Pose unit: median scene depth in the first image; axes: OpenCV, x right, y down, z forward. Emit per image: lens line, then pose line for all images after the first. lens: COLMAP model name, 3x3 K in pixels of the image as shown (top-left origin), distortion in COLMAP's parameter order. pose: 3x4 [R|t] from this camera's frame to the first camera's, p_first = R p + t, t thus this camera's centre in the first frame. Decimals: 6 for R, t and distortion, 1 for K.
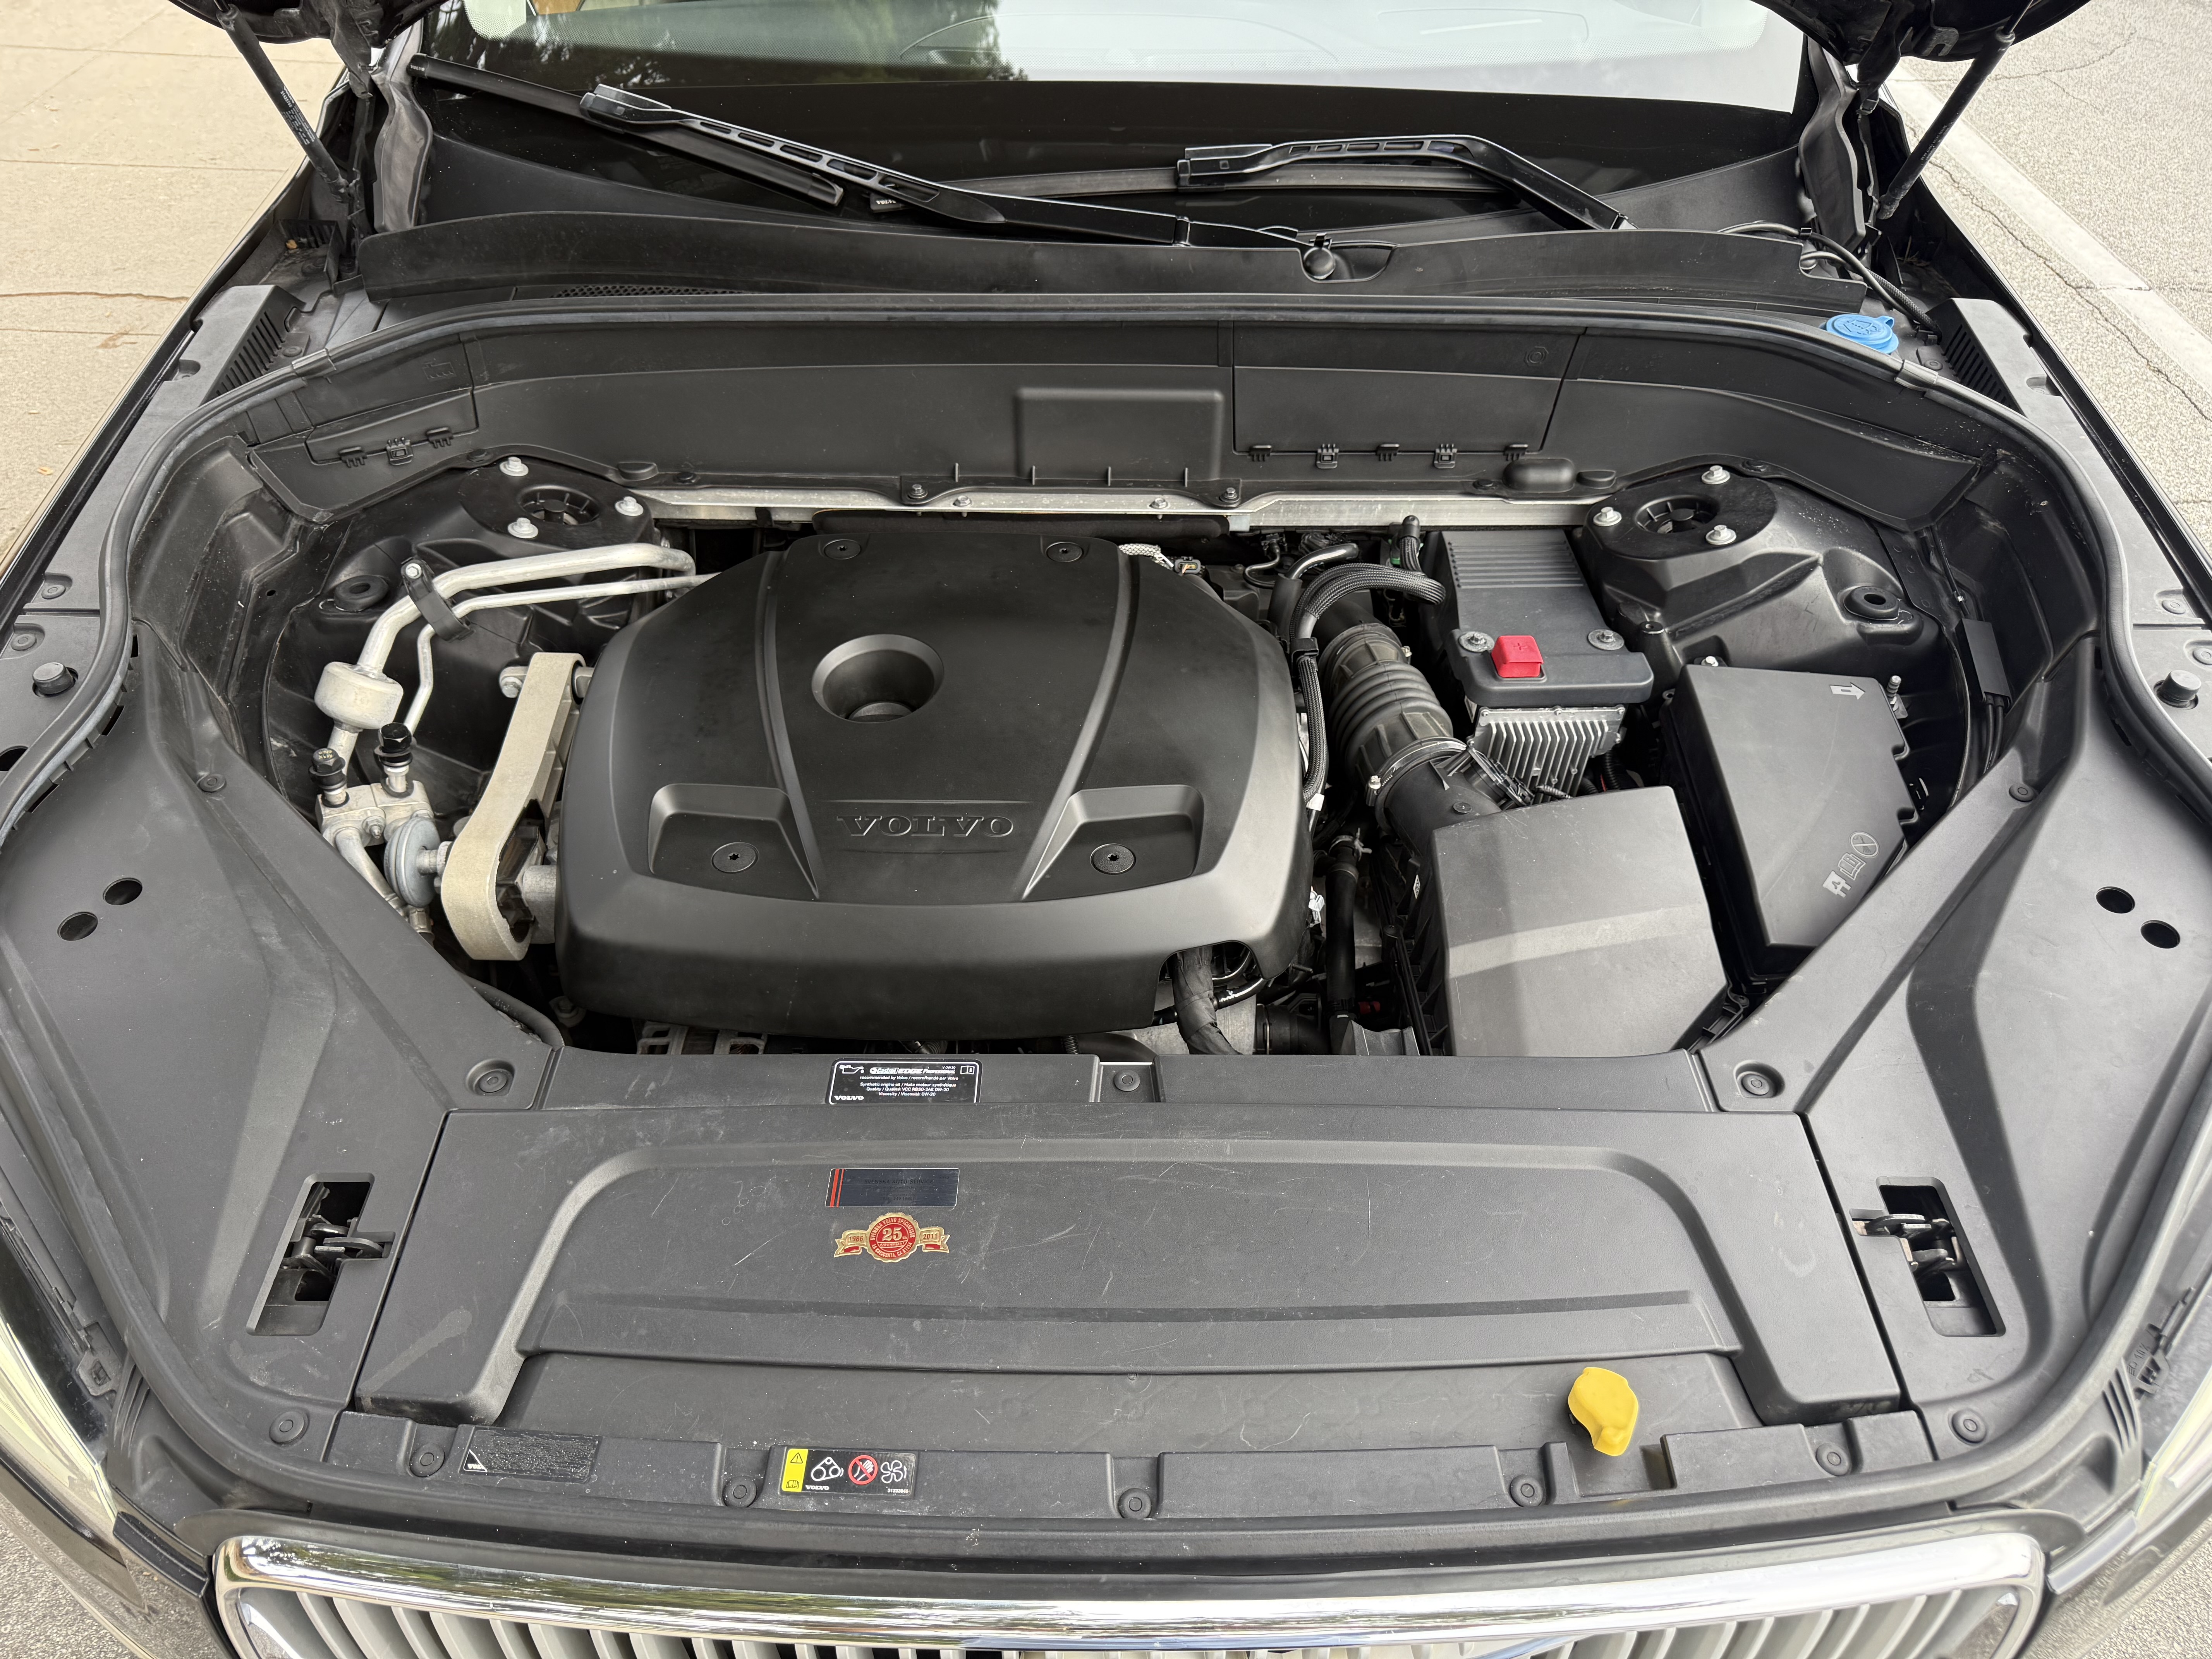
lens RADIAL K [[1679.6, 0, 1106.0], [0, 1679.6, 829.5], [0, 0, 1]] dist [-0.116013, 0.072348]
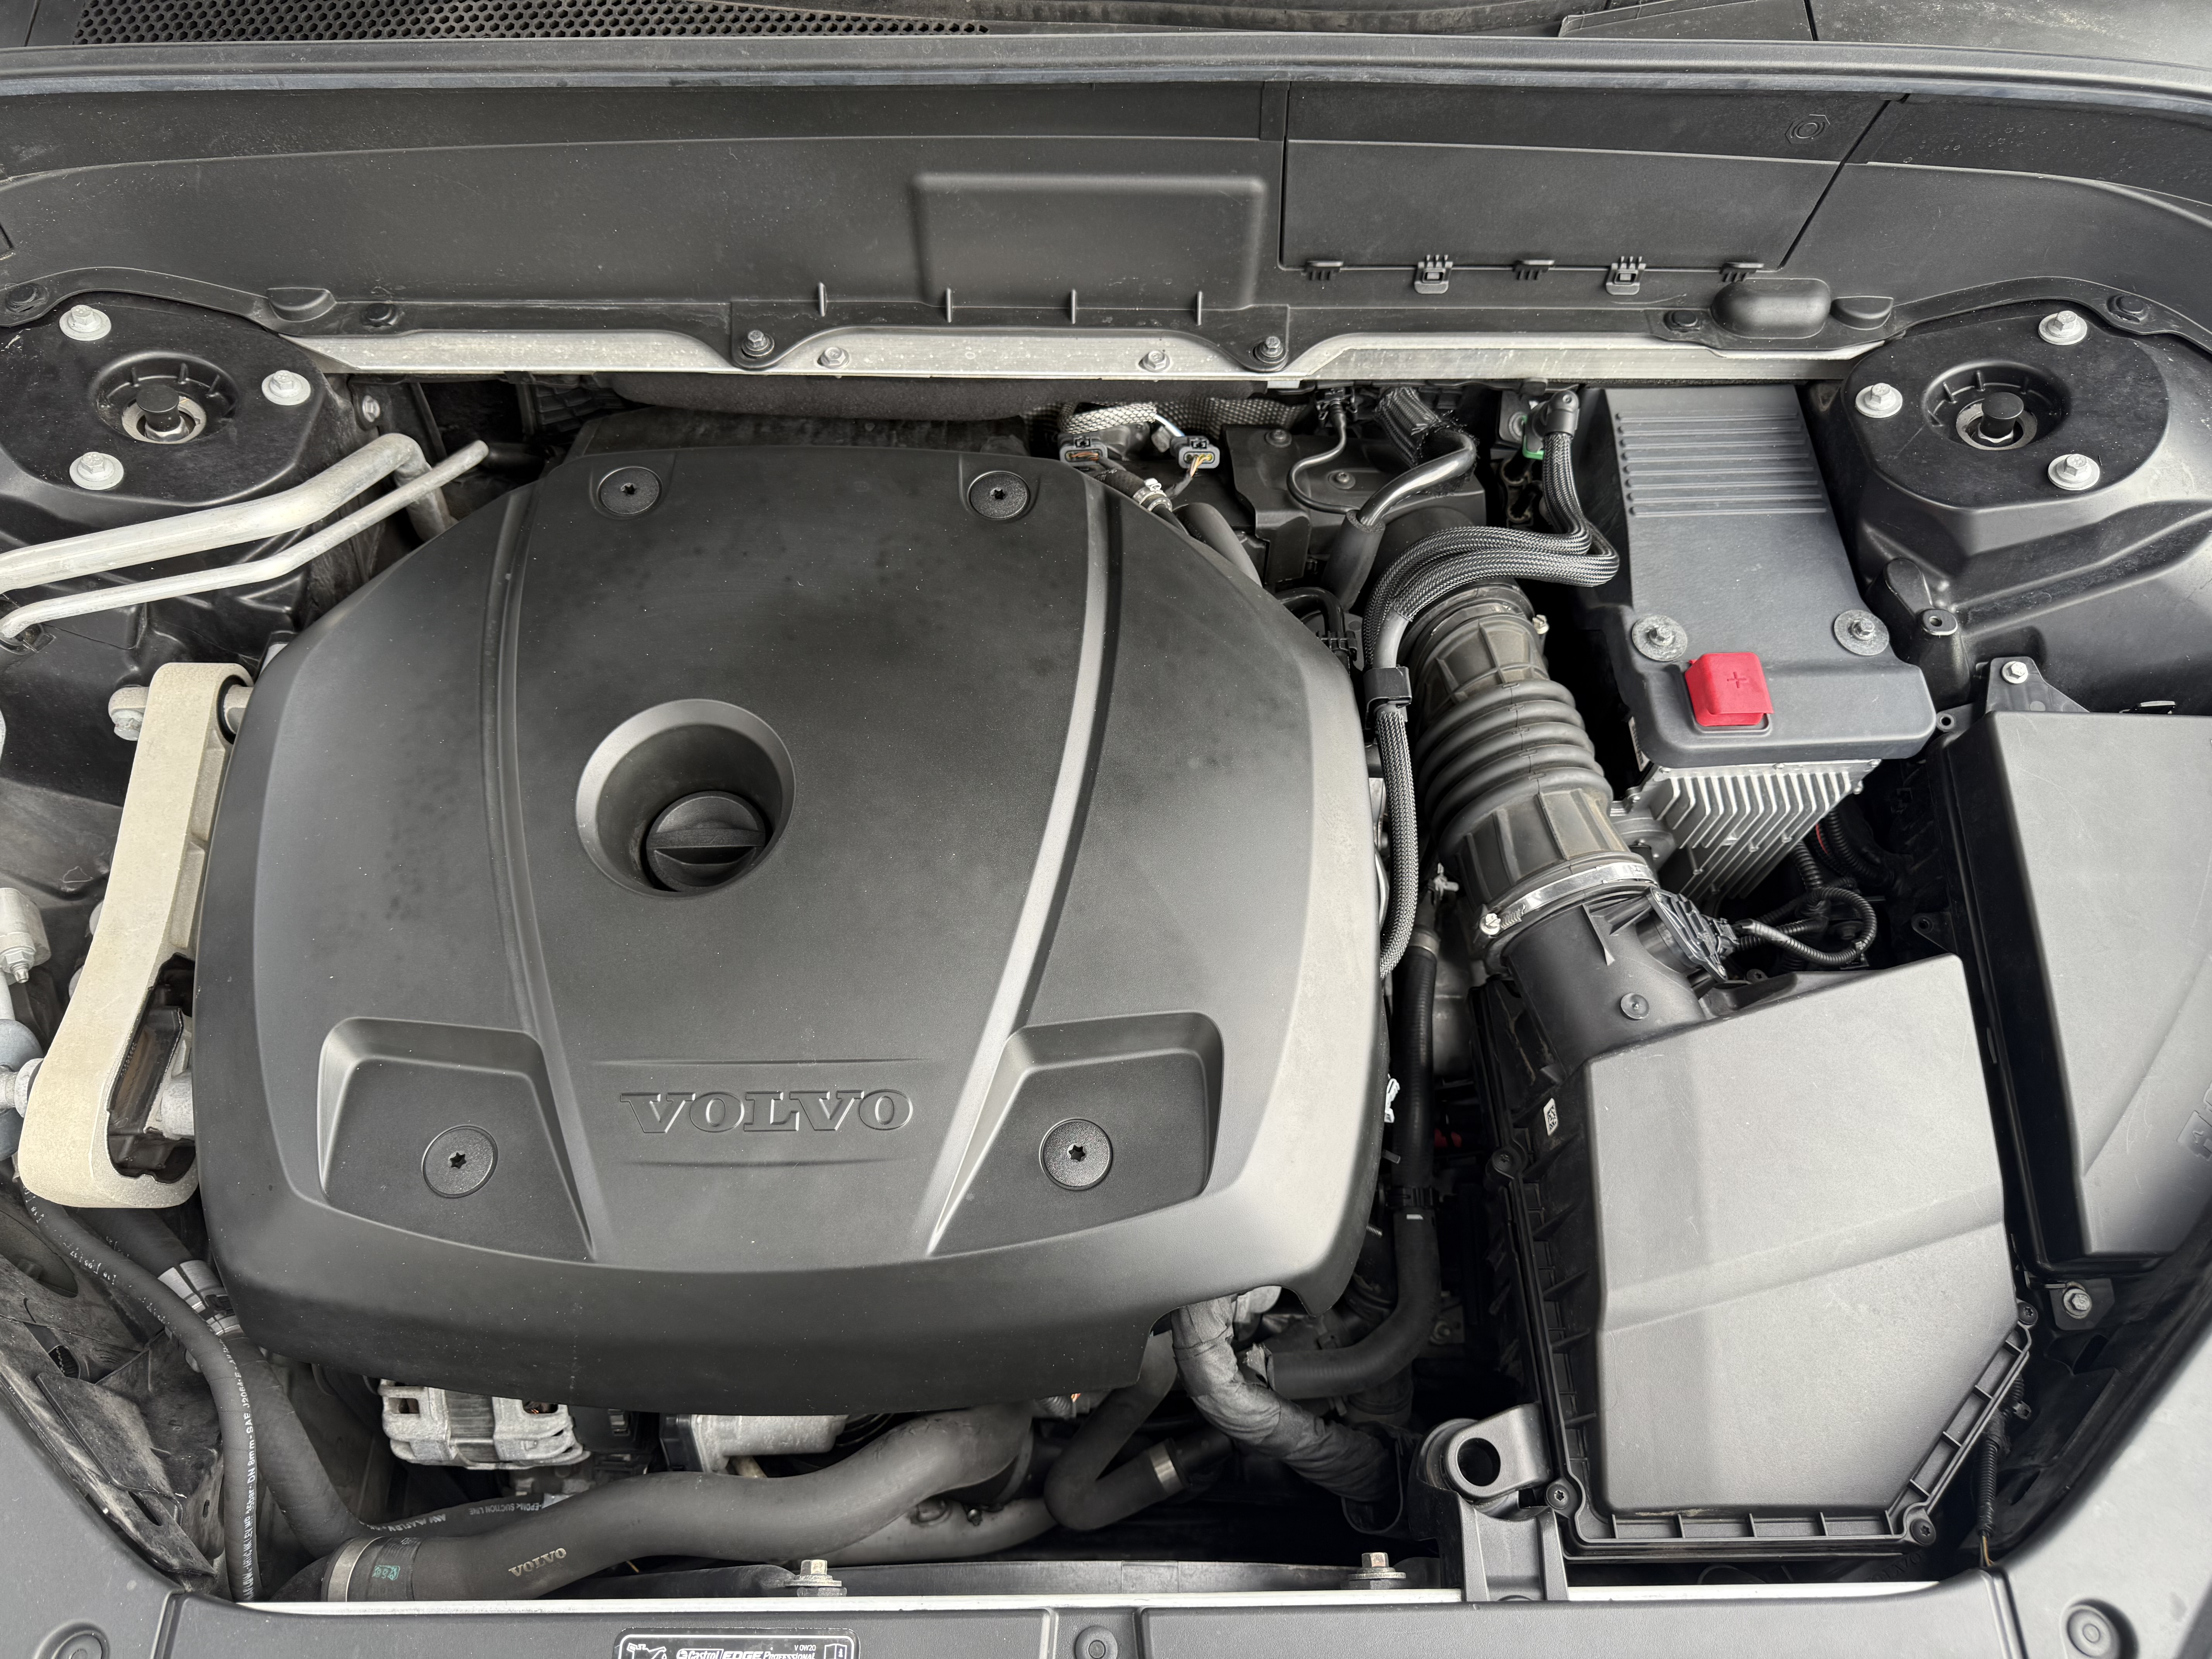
lens RADIAL K [[1679.6, 0, 1106.0], [0, 1679.6, 829.5], [0, 0, 1]] dist [-0.116013, 0.072348]
pose [[0.999968, -0.000642, 0.007989, 0.009588], [-0.002180, 0.937414, 0.348210, -0.258696], [-0.007713, -0.348217, 0.937382, 0.390259]]
